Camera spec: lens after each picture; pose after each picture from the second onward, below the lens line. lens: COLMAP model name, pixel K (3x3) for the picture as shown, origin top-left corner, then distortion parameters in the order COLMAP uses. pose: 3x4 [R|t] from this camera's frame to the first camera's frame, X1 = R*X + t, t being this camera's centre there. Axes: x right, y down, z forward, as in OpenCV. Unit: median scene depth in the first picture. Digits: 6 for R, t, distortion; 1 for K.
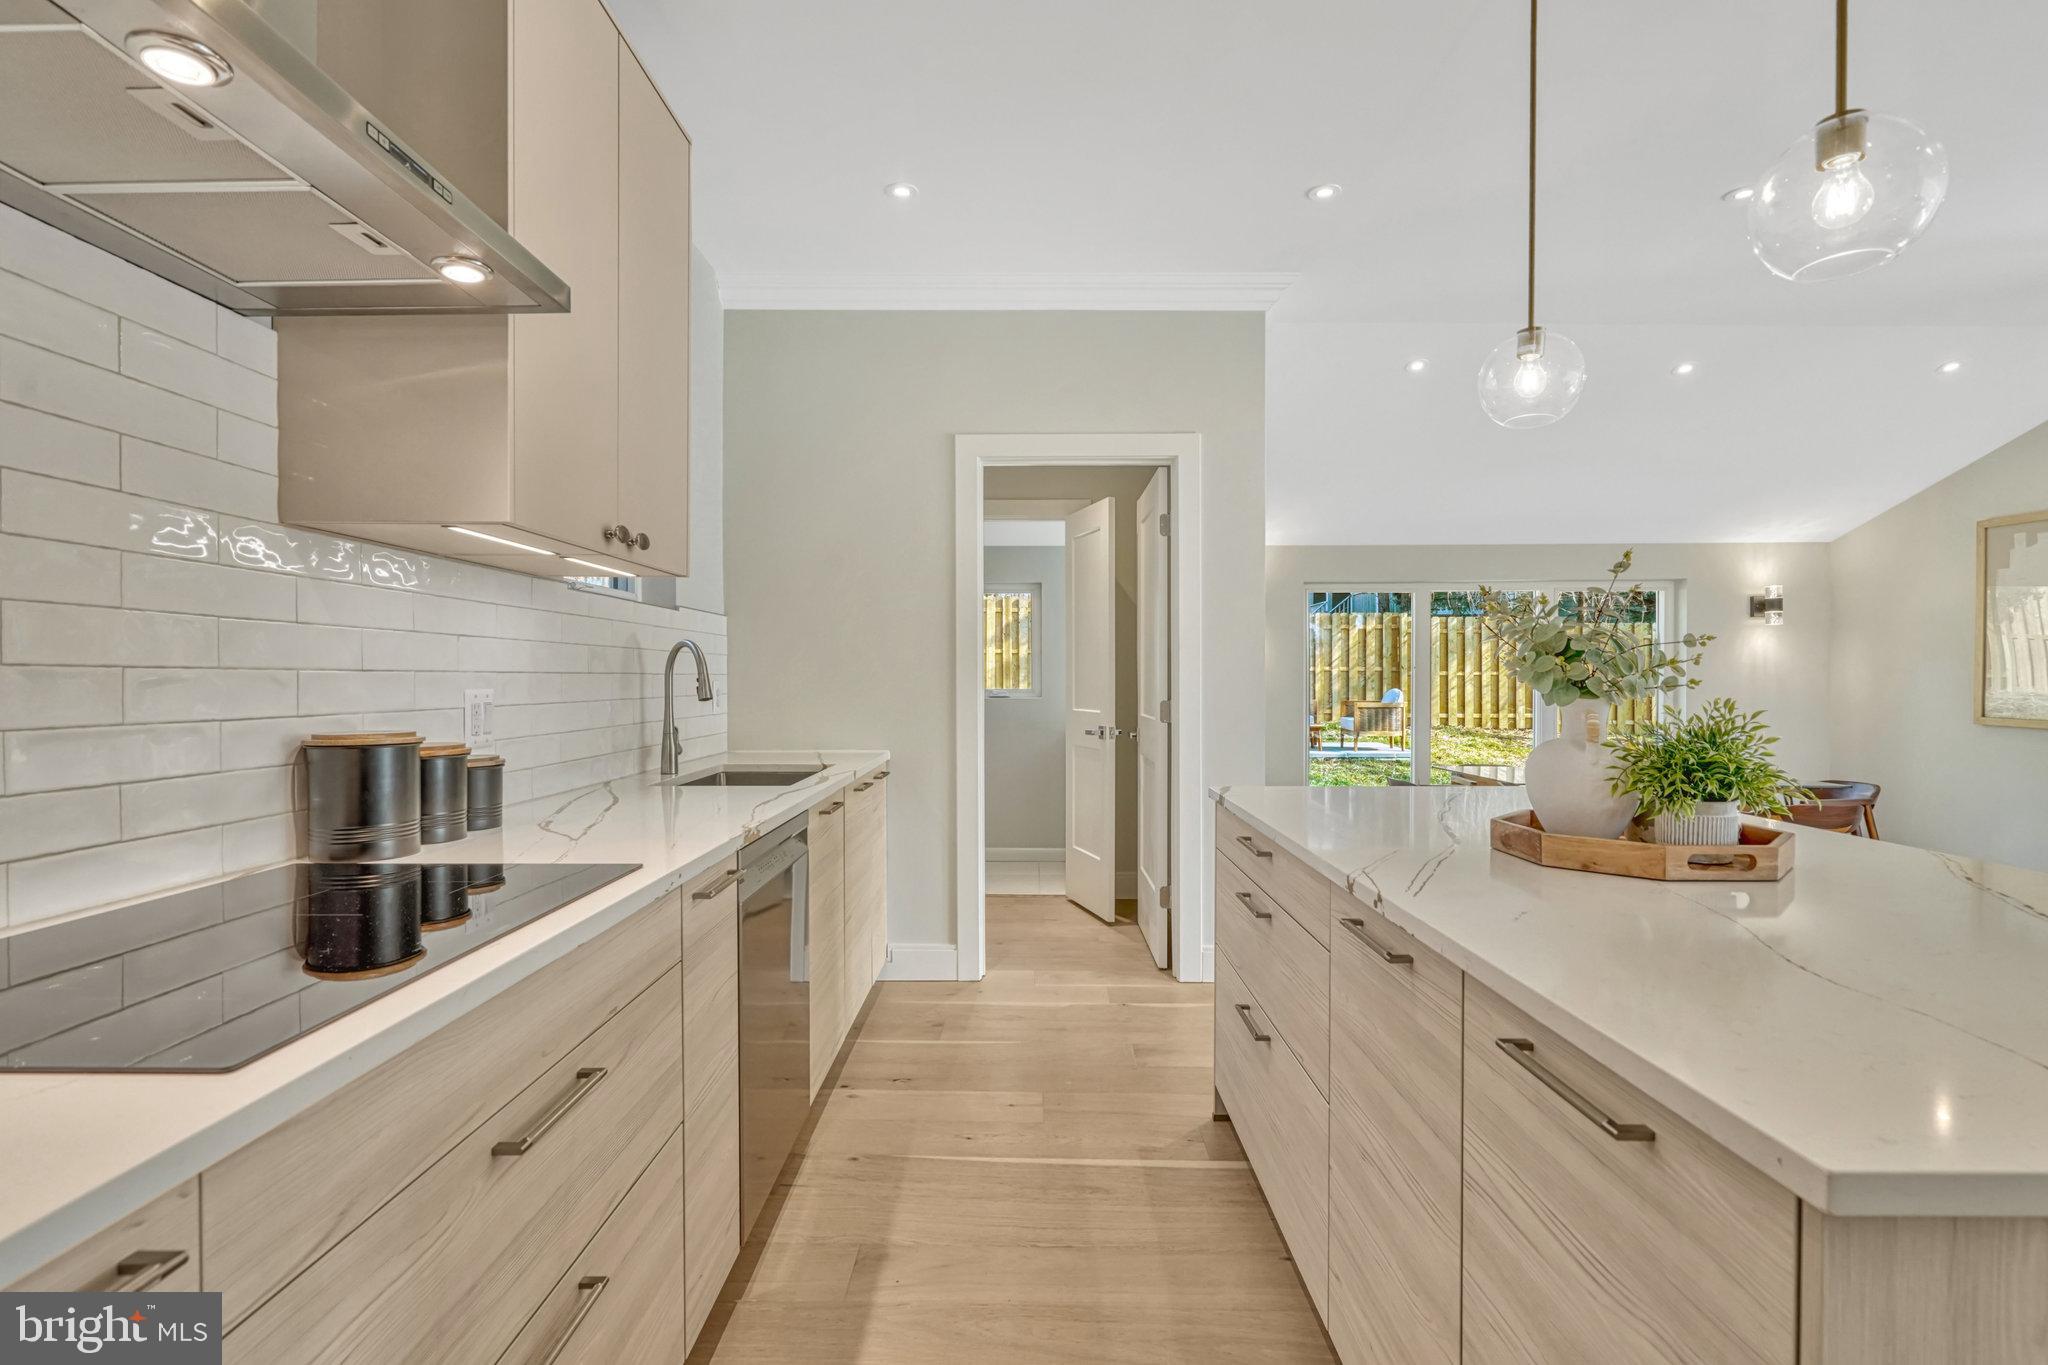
lens RADIAL K [[968.8, 0, 1012.1], [0, 968.8, 682.8], [0, 0, 1]] dist [-0.002373, -0.000053]
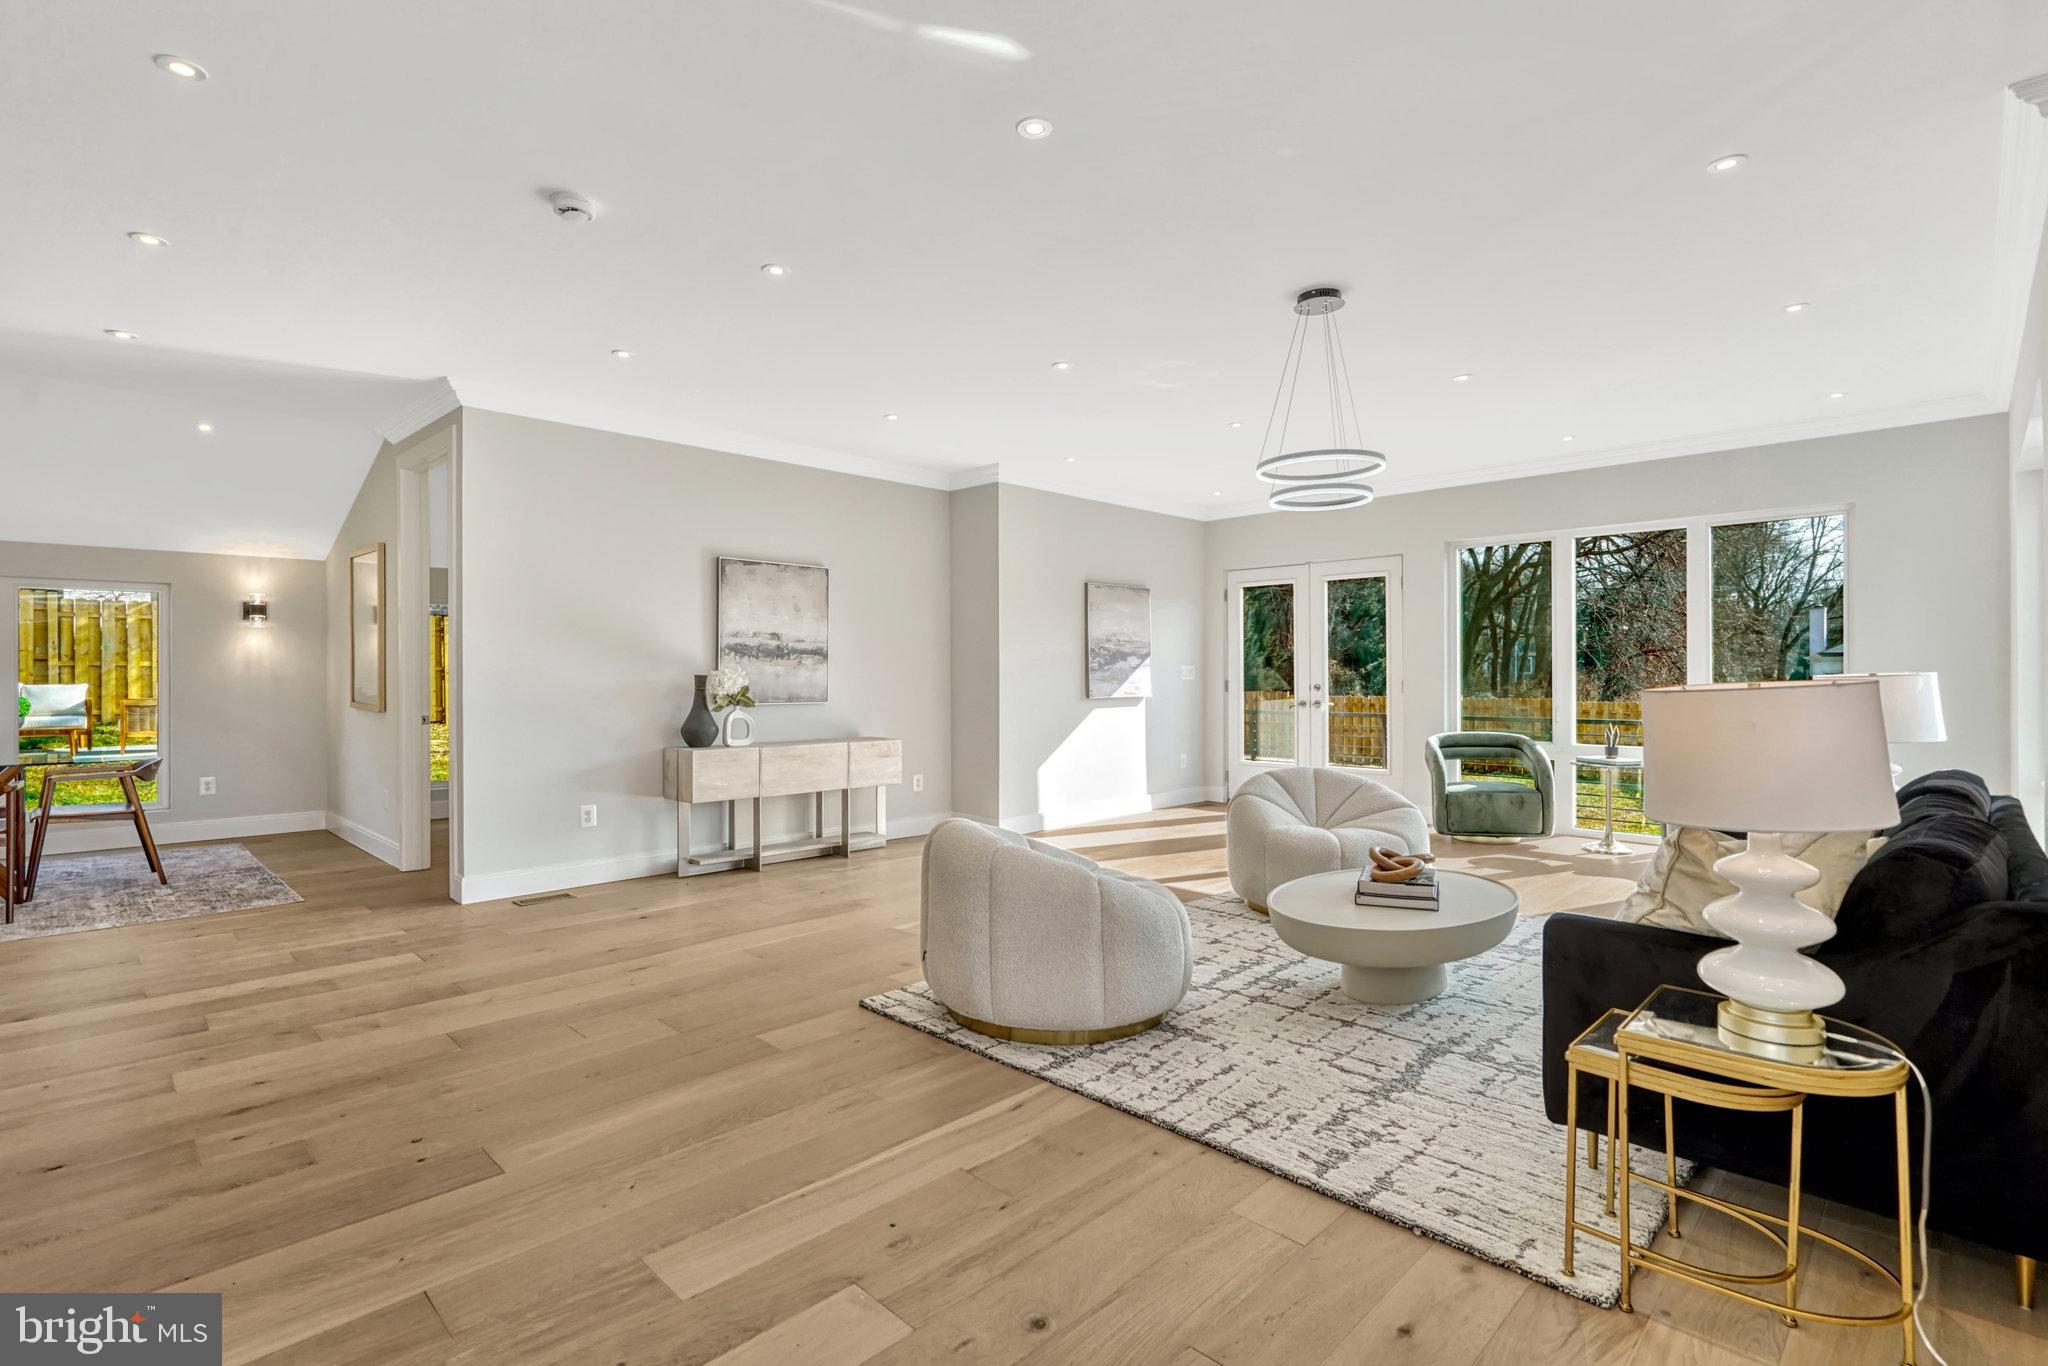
lens RADIAL K [[968.8, 0, 1012.4], [0, 968.8, 680.4], [0, 0, 1]] dist [-0.002373, -0.000053]
pose [[0.693652, -0.010622, 0.720232, 0.272745], [0.007730, 0.999943, 0.007302, 0.001478], [-0.720269, 0.000502, 0.693695, -0.222597]]
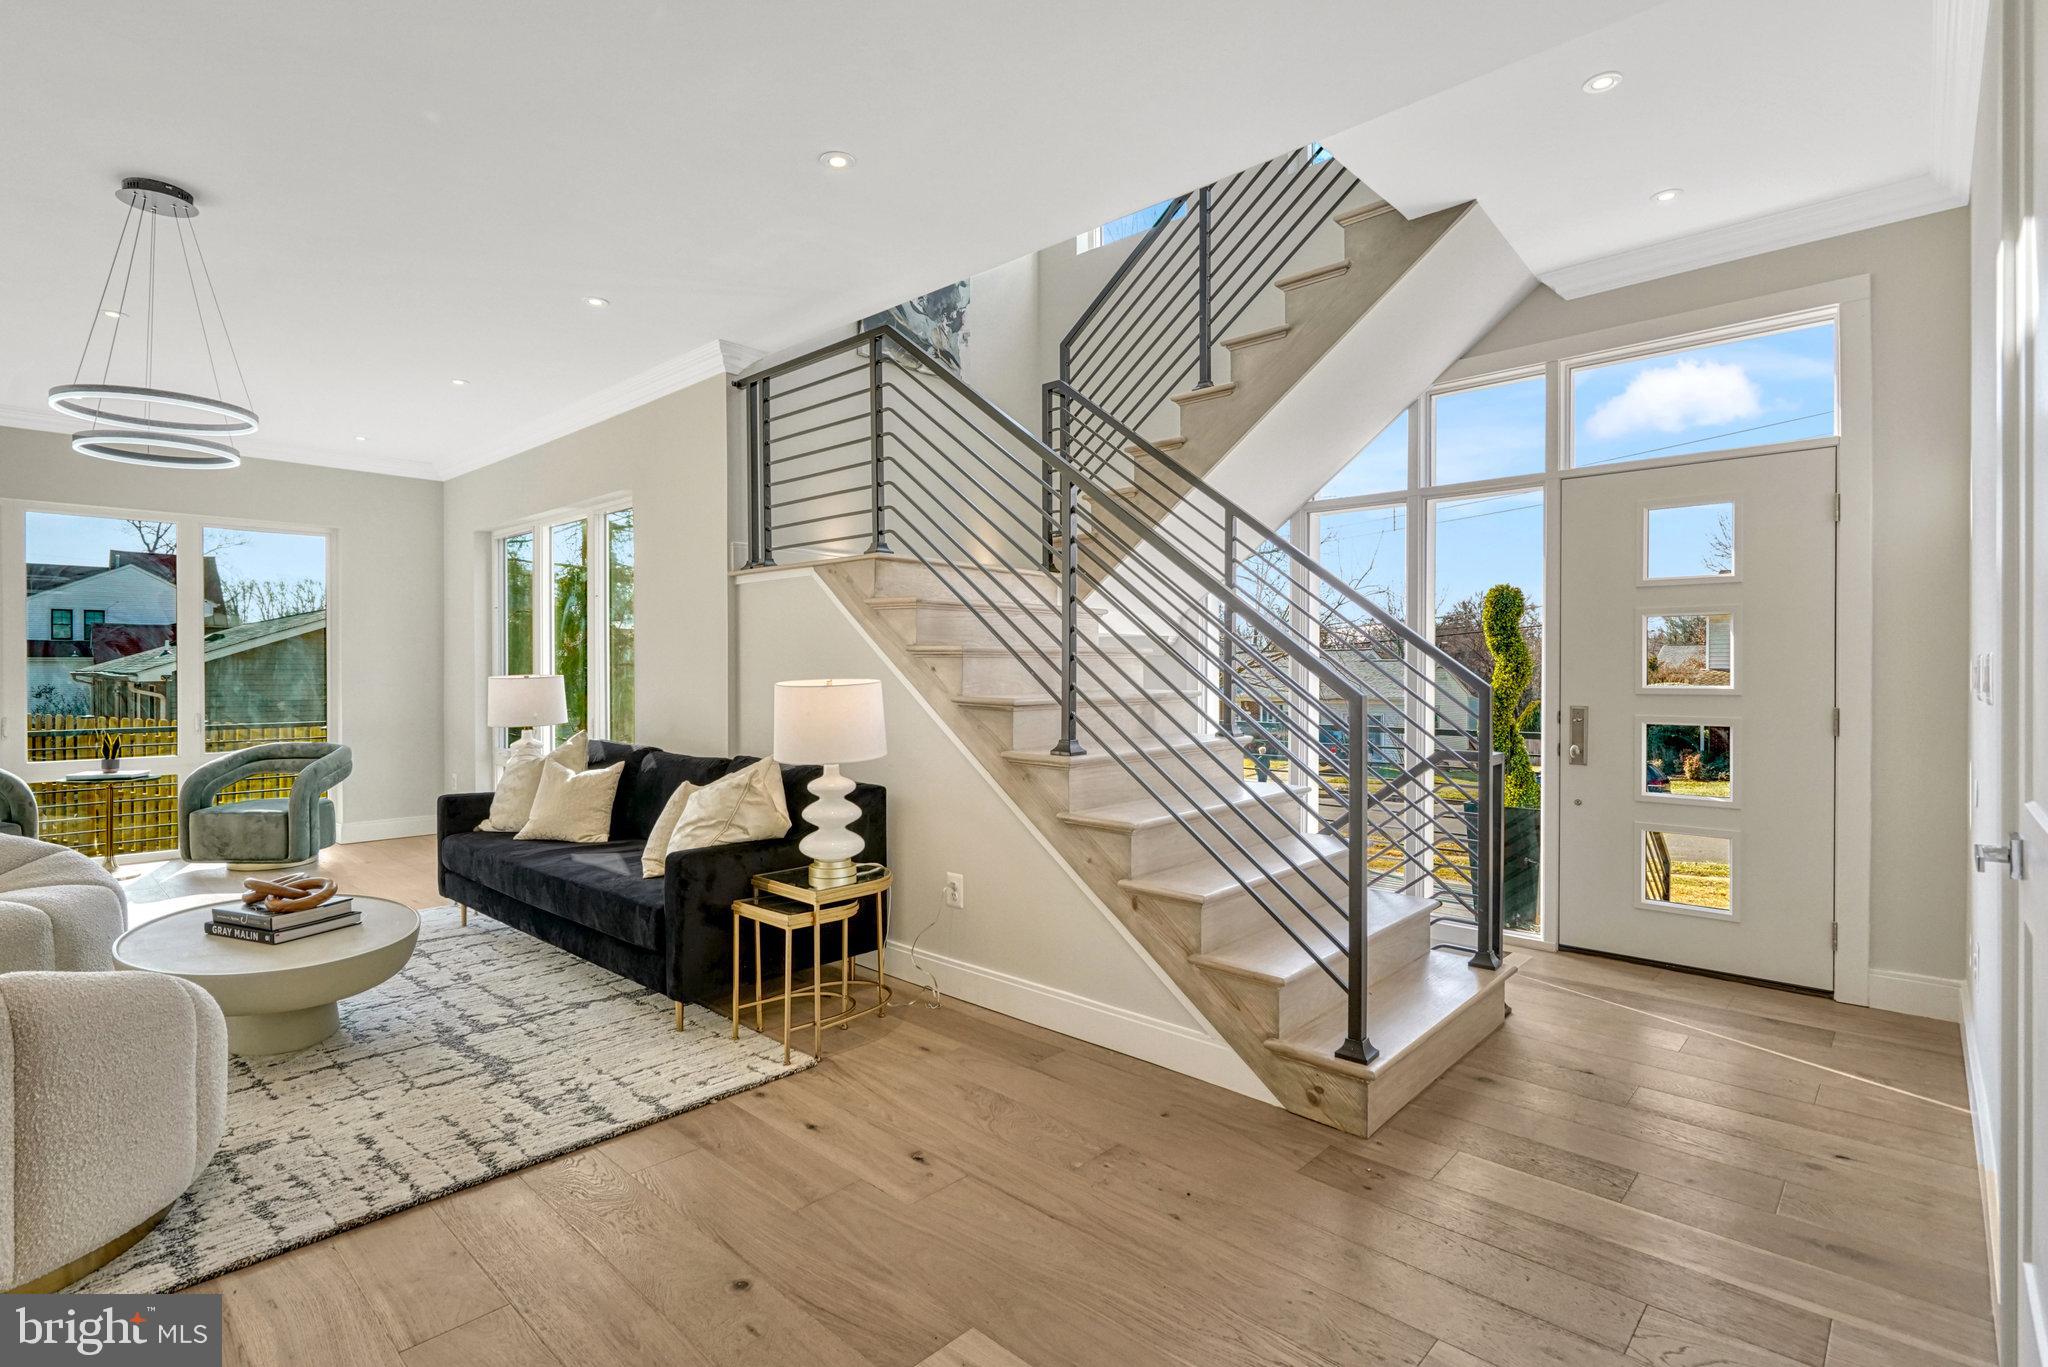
lens RADIAL K [[968.8, 0, 1034.5], [0, 968.8, 676.1], [0, 0, 1]] dist [-0.002373, -0.000053]
pose [[-0.751481, -0.006377, 0.659724, 0.242397], [0.001021, 0.999941, 0.010827, -0.000045], [-0.659754, 0.008810, -0.751430, -0.043250]]
